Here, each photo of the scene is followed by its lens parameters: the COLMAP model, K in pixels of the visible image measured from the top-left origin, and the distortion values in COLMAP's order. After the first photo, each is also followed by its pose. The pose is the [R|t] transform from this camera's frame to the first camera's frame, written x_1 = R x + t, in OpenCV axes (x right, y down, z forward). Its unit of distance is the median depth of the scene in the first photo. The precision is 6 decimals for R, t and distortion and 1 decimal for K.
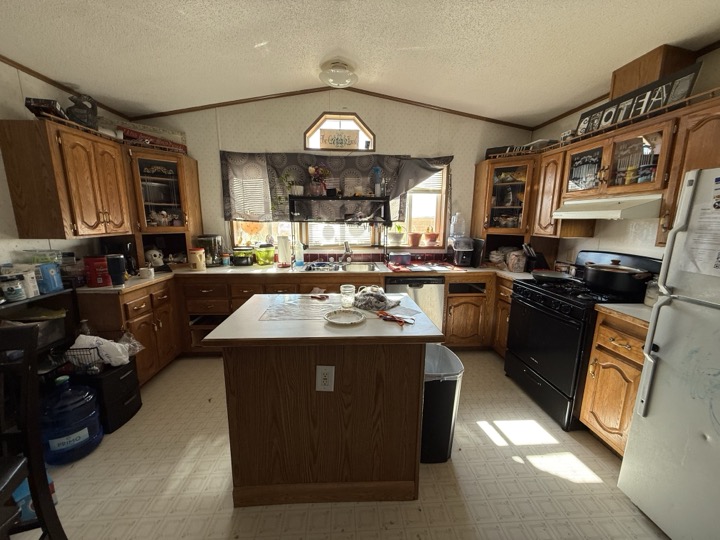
lens RADIAL K [[288.4, 0, 357.0], [0, 288.4, 266.4], [0, 0, 1]] dist [0.000886, 0.000406]
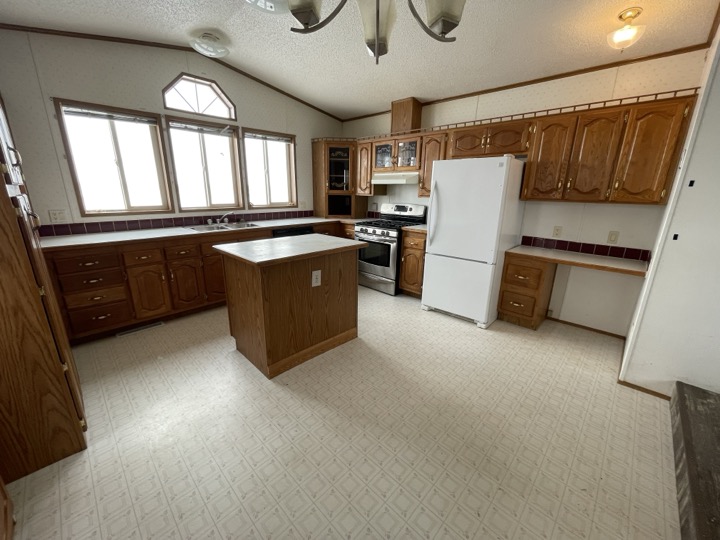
lens RADIAL K [[288.4, 0, 357.0], [0, 288.4, 266.4], [0, 0, 1]] dist [0.000886, 0.000406]
pose [[0.737359, -0.173804, 0.652759, -0.552443], [0.105019, 0.984078, 0.143392, 0.057793], [-0.667288, -0.037179, 0.743871, -0.215101]]
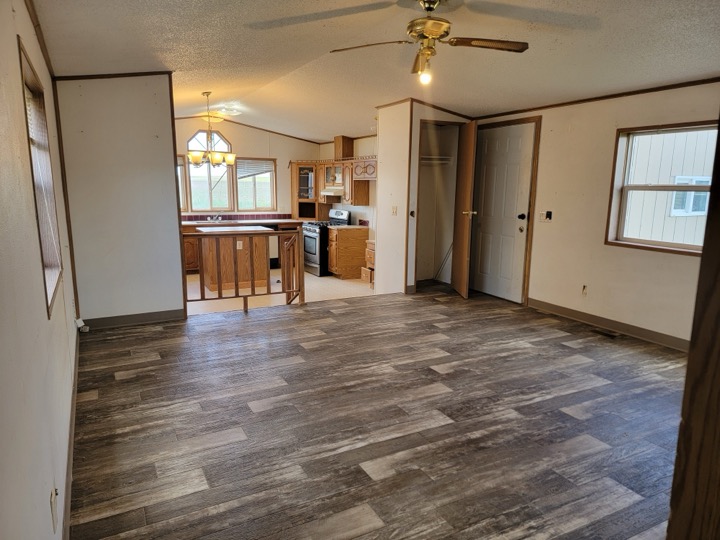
lens RADIAL K [[496.7, 0, 364.5], [0, 496.7, 270.8], [0, 0, 1]] dist [0.001905, 0.000649]
pose [[0.903496, -0.067385, 0.423267, -0.674531], [0.062684, 0.997719, 0.025035, 0.342270], [-0.423989, 0.003913, 0.905659, -2.568498]]
